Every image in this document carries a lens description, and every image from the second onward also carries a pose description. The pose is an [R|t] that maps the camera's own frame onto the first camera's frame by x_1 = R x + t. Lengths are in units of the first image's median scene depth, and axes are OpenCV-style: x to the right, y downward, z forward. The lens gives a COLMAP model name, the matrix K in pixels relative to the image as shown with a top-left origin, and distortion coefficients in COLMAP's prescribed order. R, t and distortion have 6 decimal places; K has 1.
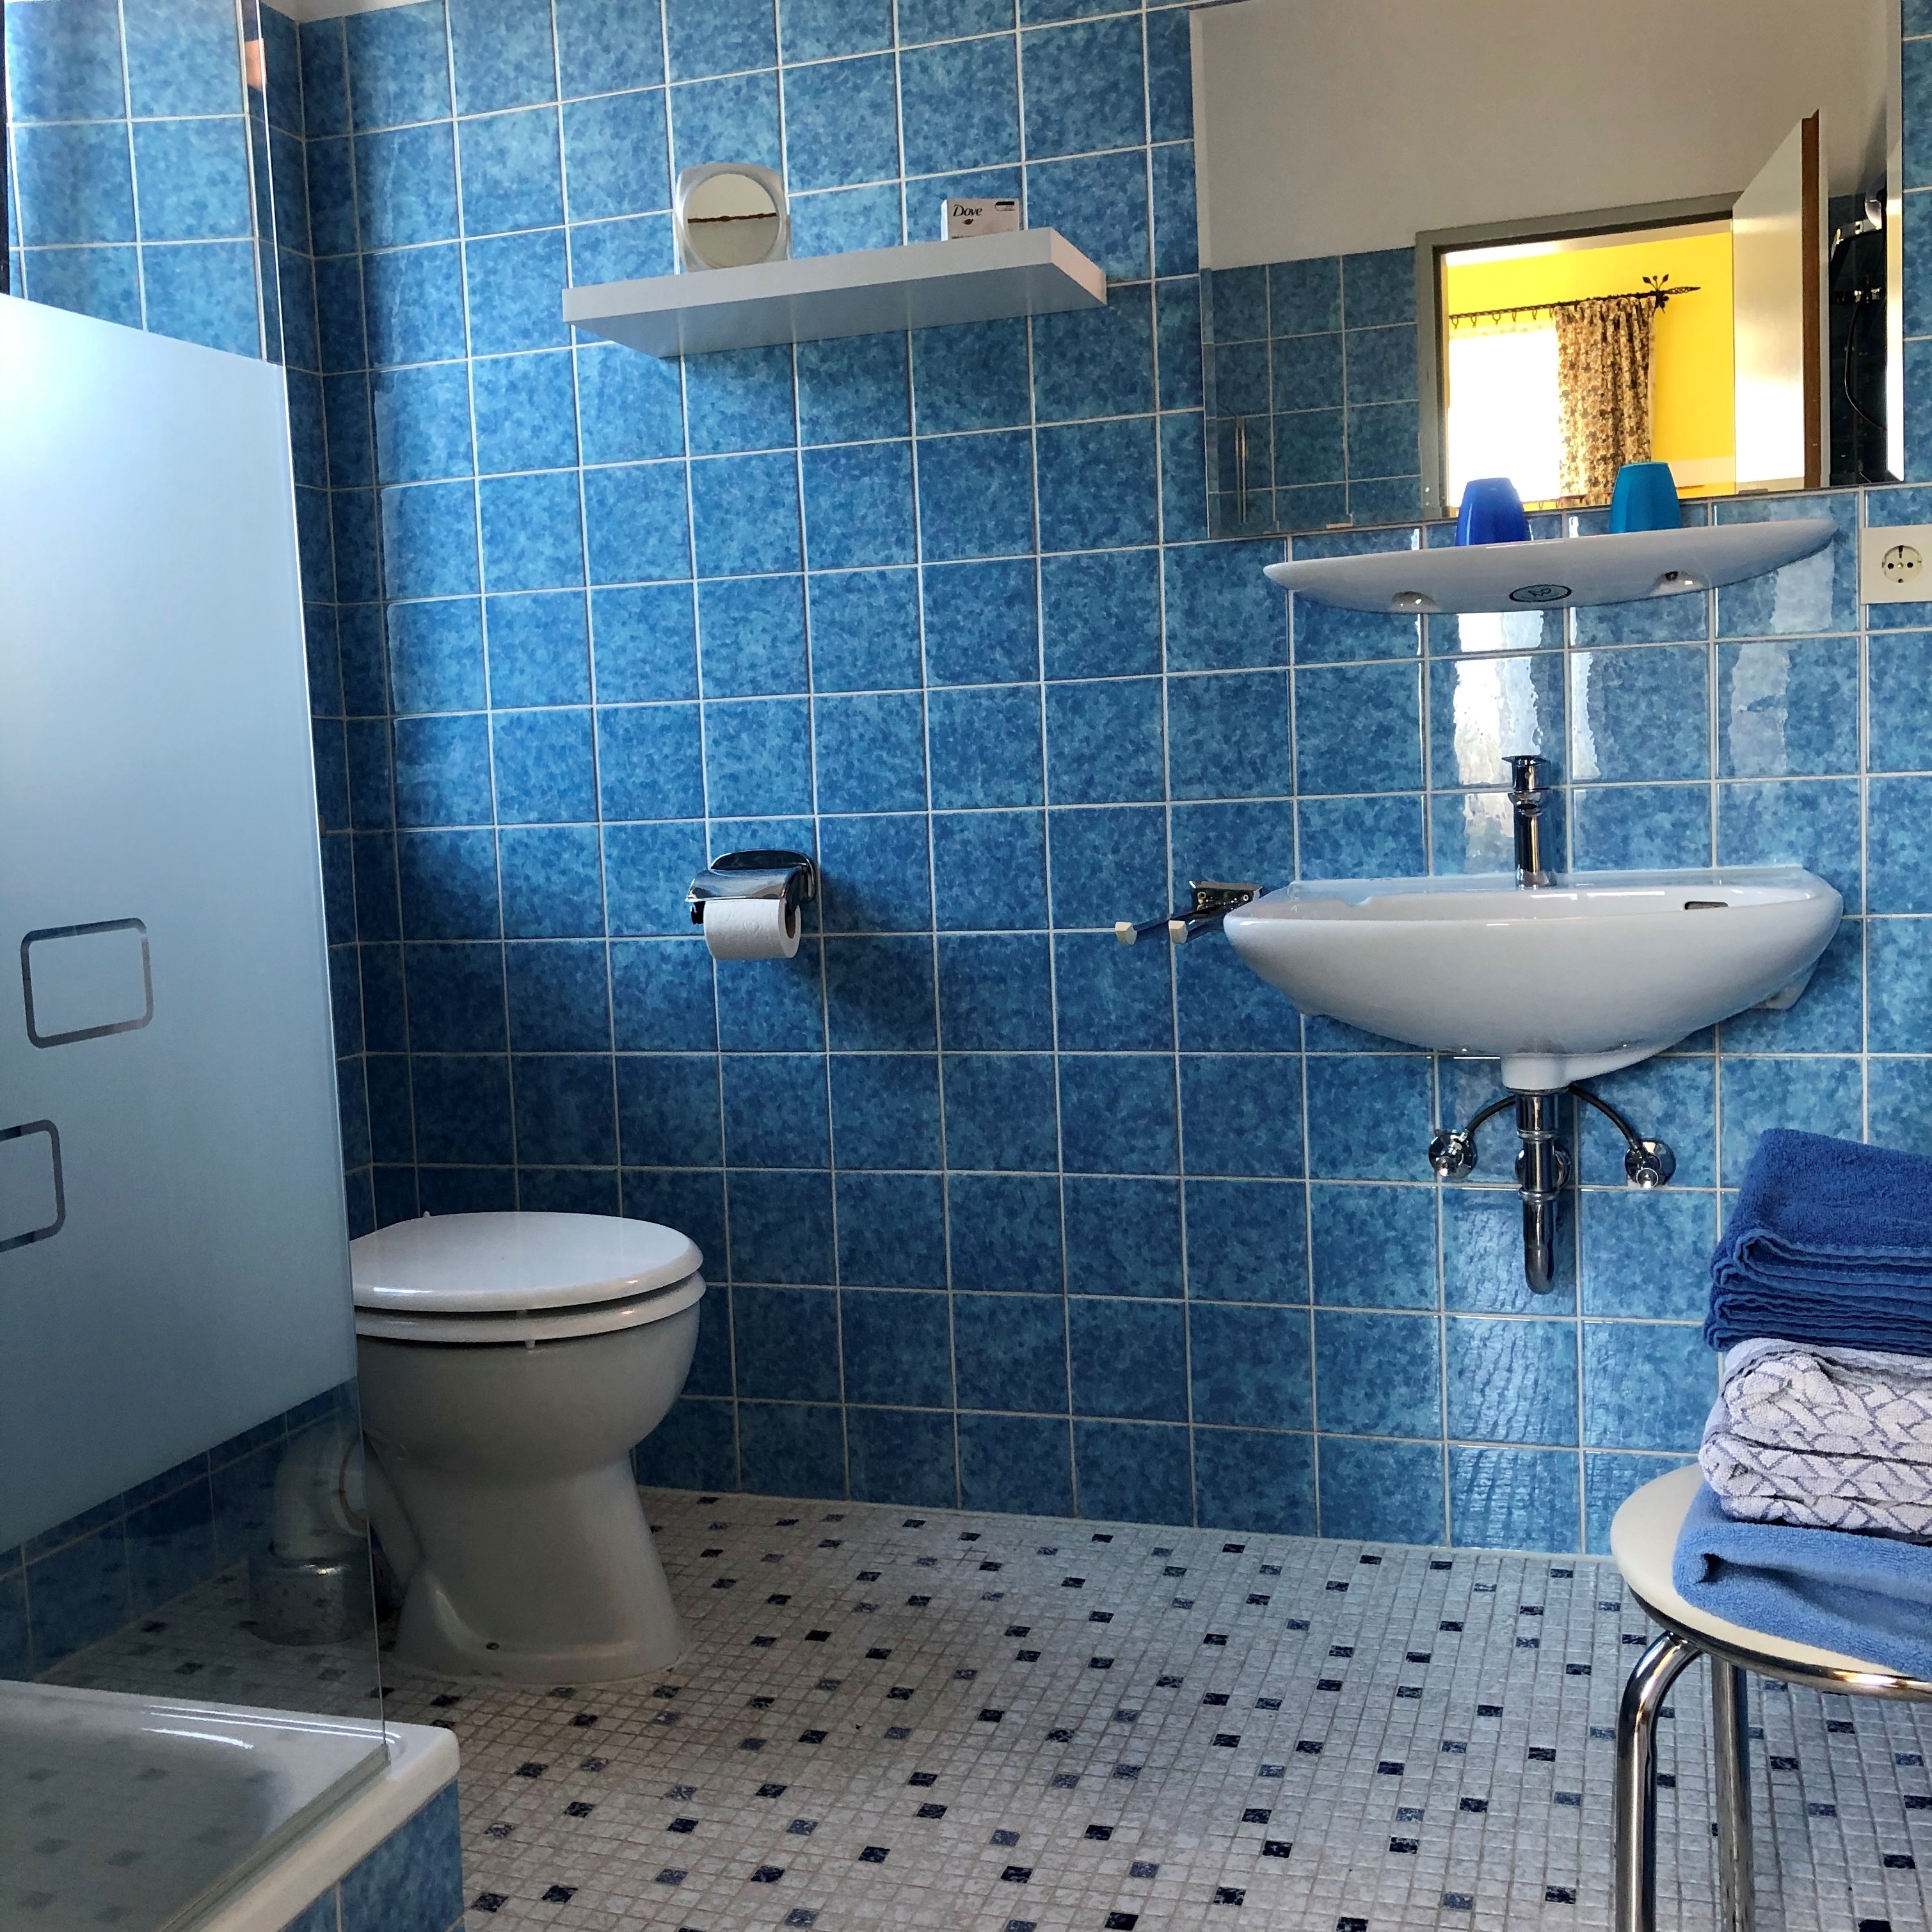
lens RADIAL K [[2115.7, 0, 965.9], [0, 2115.7, 964.1], [0, 0, 1]] dist [-0.003151, 0.000000]
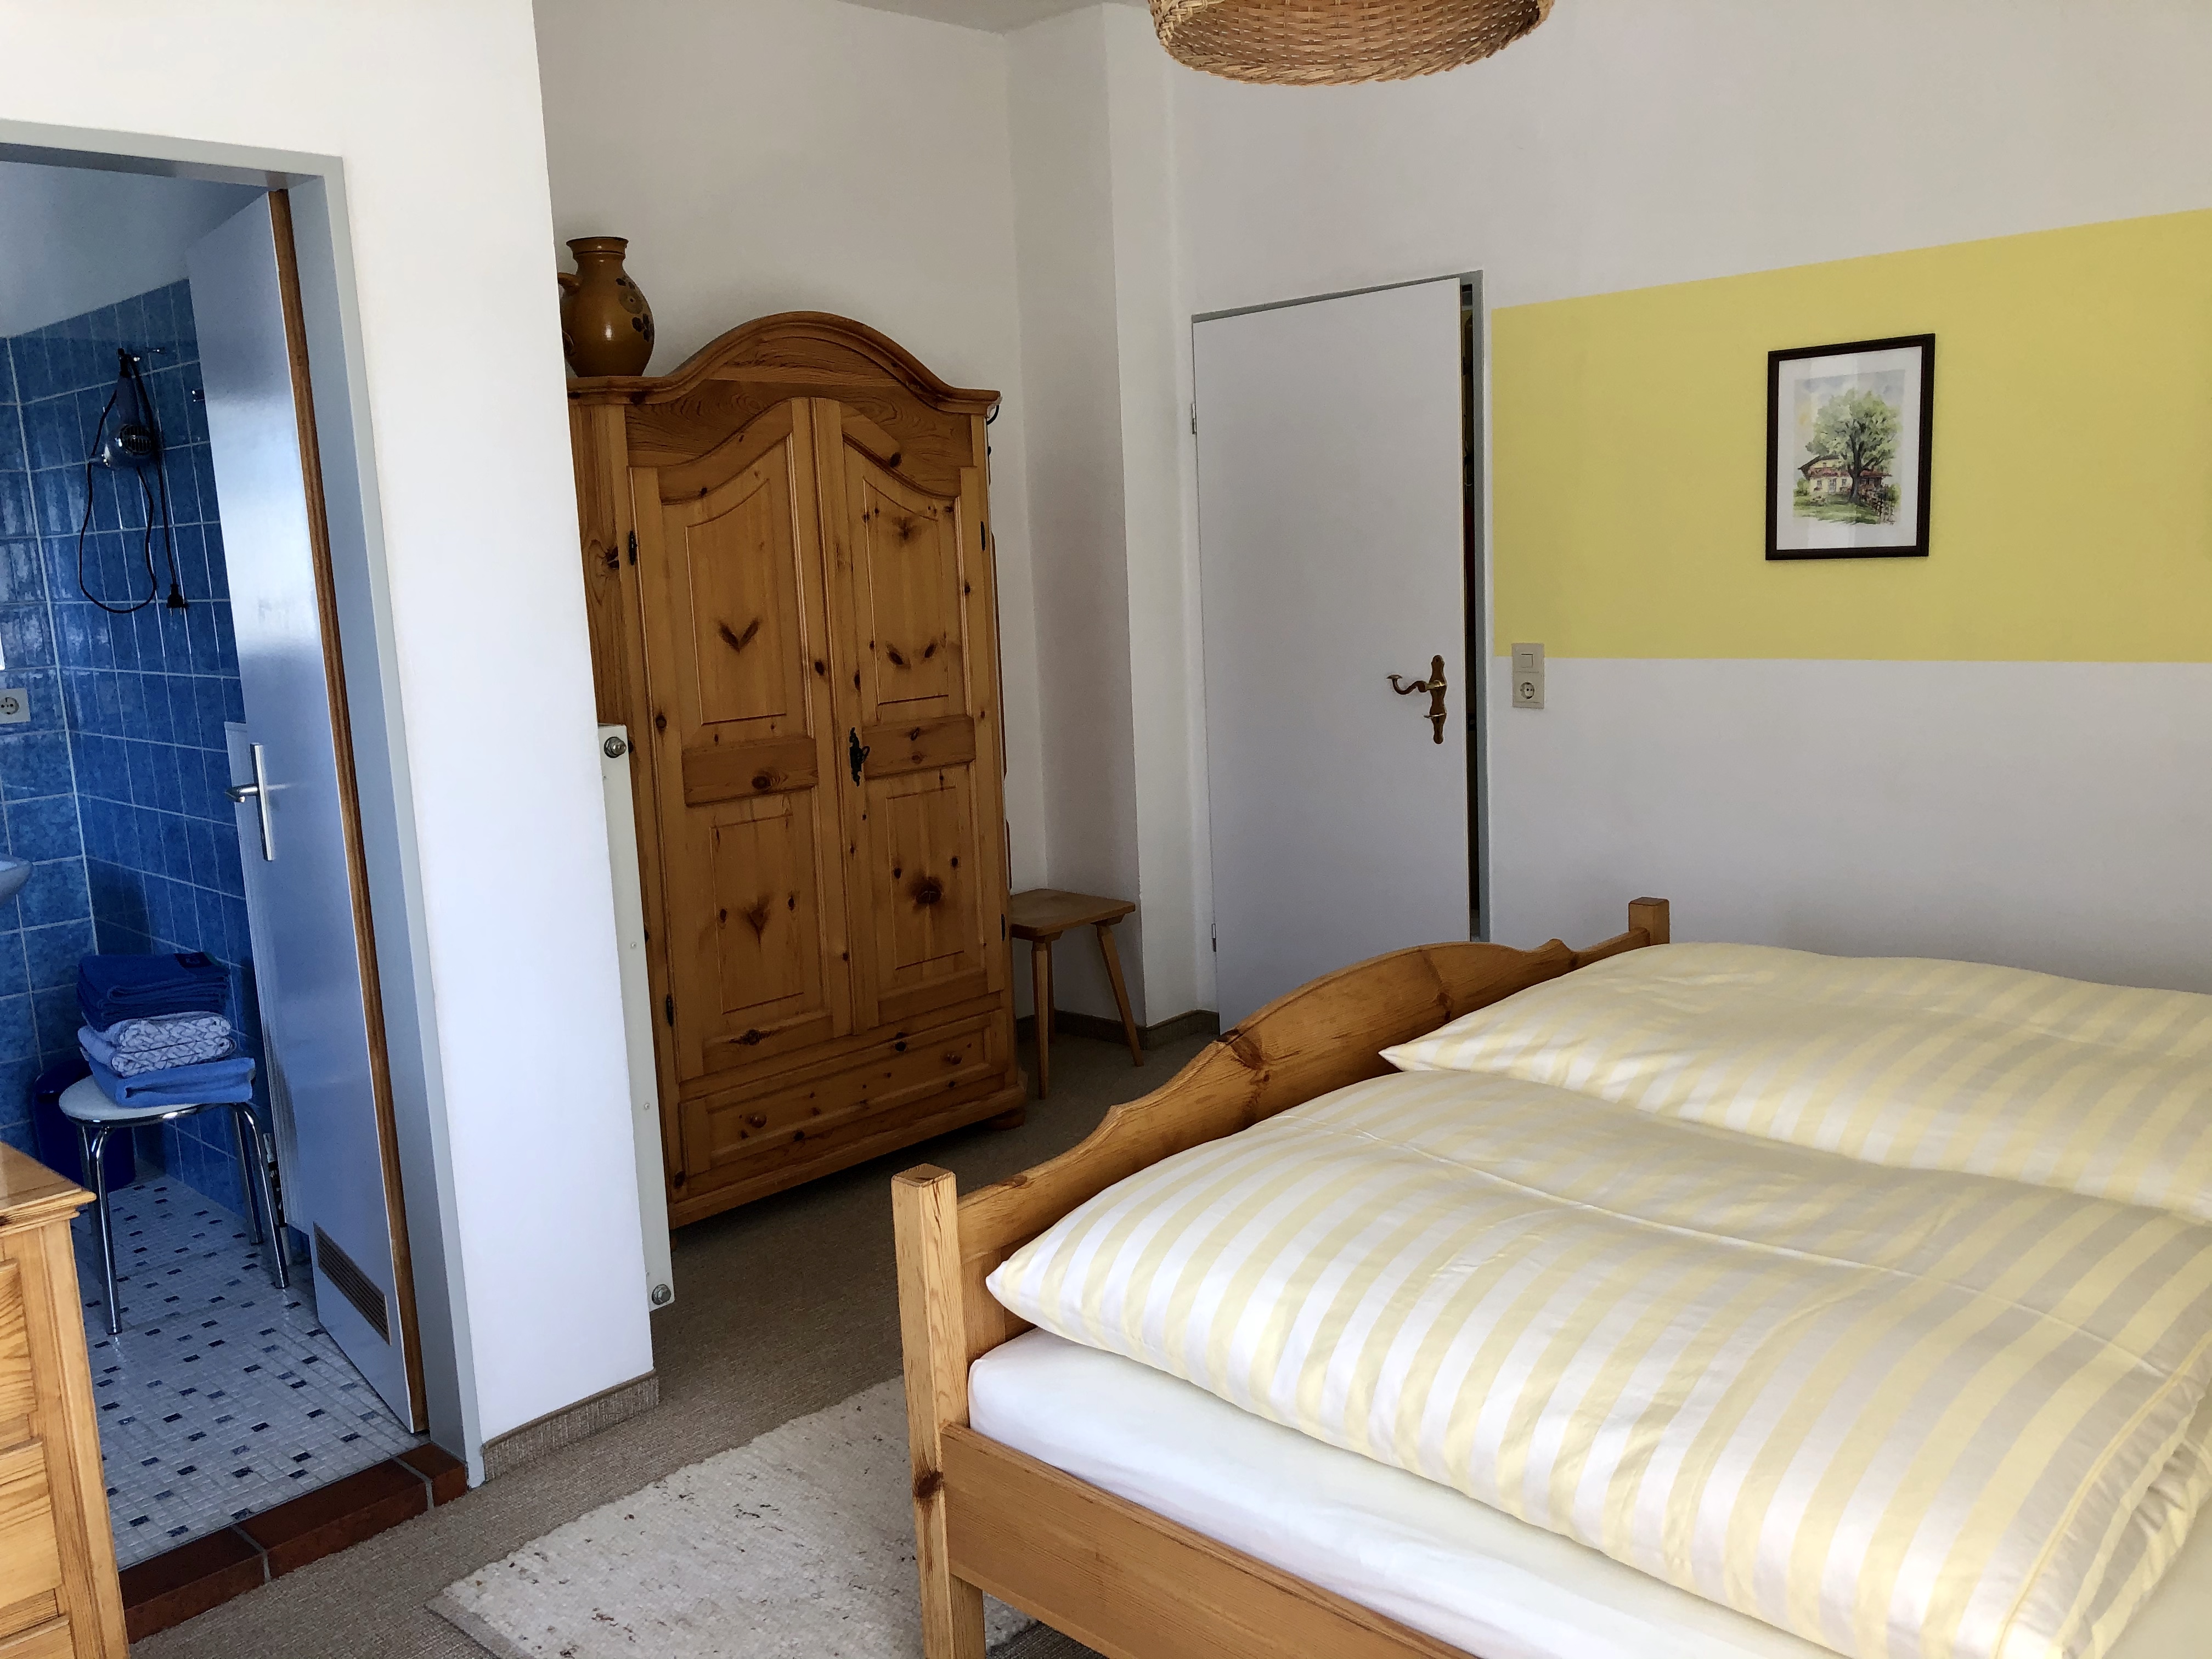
lens RADIAL K [[1813.2, 0, 1106.4], [0, 1813.2, 833.6], [0, 0, 1]] dist [0.017269, 0.002744]
pose [[0.436370, -0.119972, 0.891733, -1.360718], [0.109027, 0.990818, 0.079951, -0.151012], [-0.893137, 0.062335, 0.445444, -1.503592]]
